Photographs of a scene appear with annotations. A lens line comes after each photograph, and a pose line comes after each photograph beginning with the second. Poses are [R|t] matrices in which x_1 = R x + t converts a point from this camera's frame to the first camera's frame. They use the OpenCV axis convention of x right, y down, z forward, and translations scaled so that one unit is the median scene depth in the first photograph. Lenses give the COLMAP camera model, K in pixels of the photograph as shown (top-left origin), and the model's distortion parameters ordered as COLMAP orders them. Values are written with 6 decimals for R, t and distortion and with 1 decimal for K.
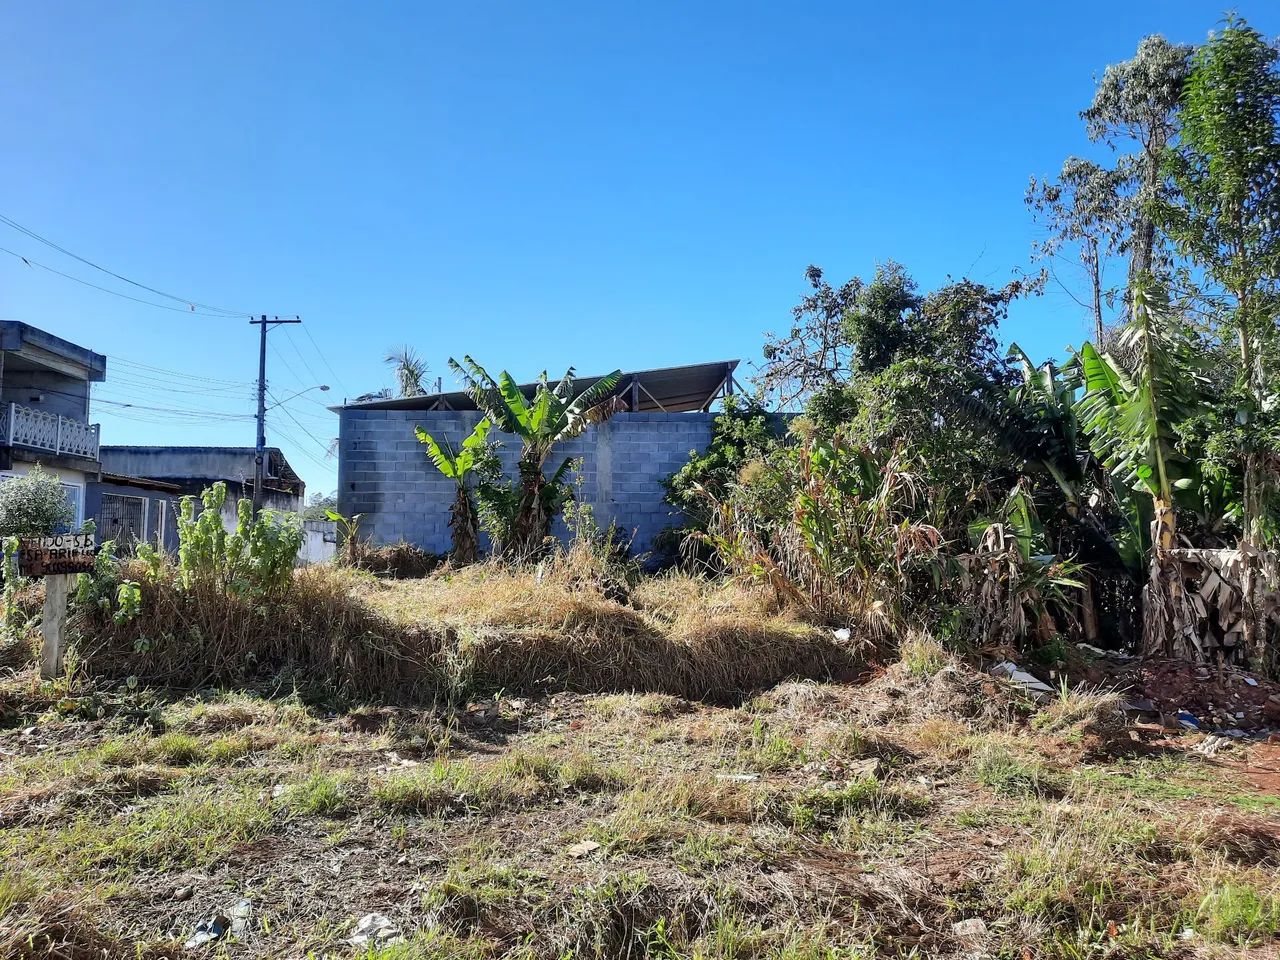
lens RADIAL K [[917.4, 0, 637.2], [0, 917.4, 480.2], [0, 0, 1]] dist [0.041704, -0.019715]
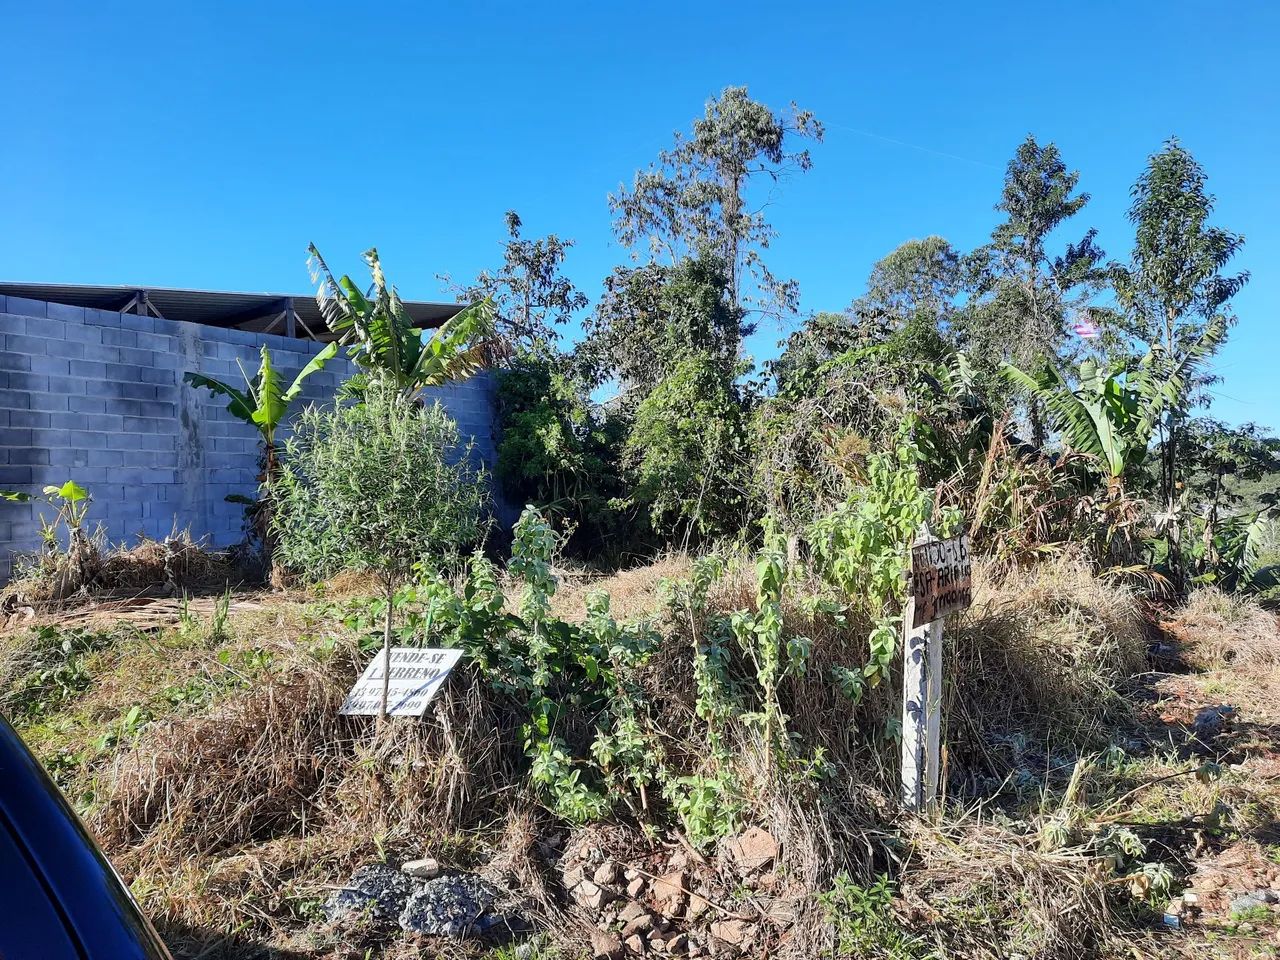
lens RADIAL K [[917.4, 0, 639.3], [0, 917.4, 486.6], [0, 0, 1]] dist [0.041704, -0.019715]
pose [[0.634540, -0.001357, 0.772889, -0.484517], [-0.031126, 0.999142, 0.027308, 0.010022], [-0.772263, -0.041385, 0.633953, 0.357417]]
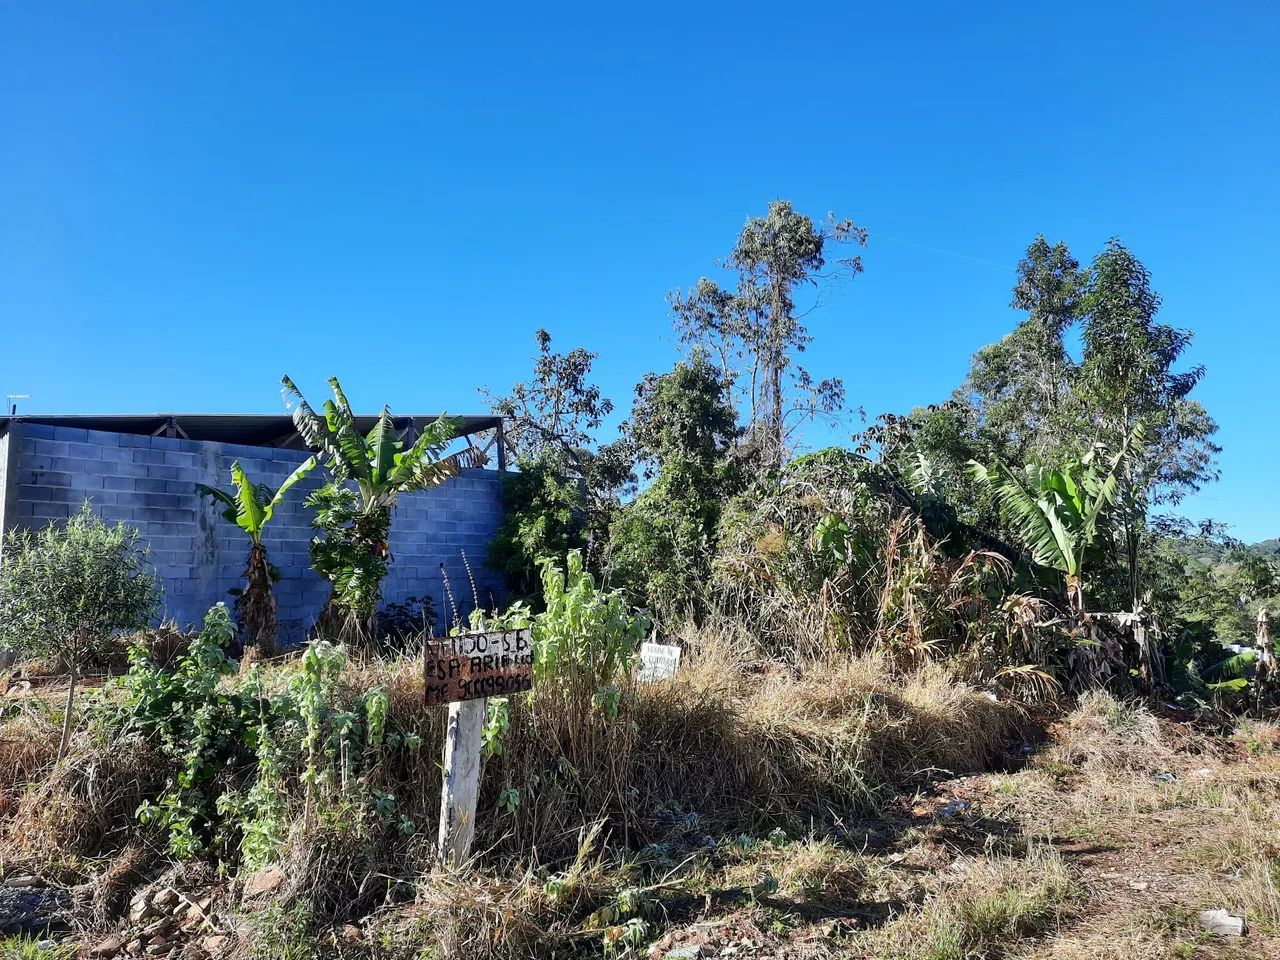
lens RADIAL K [[917.4, 0, 640.7], [0, 917.4, 479.5], [0, 0, 1]] dist [0.041704, -0.019715]
pose [[0.757210, 0.071130, 0.649287, -0.410841], [-0.030705, 0.996830, -0.073395, -0.000399], [-0.652450, 0.035639, 0.756994, 0.203136]]
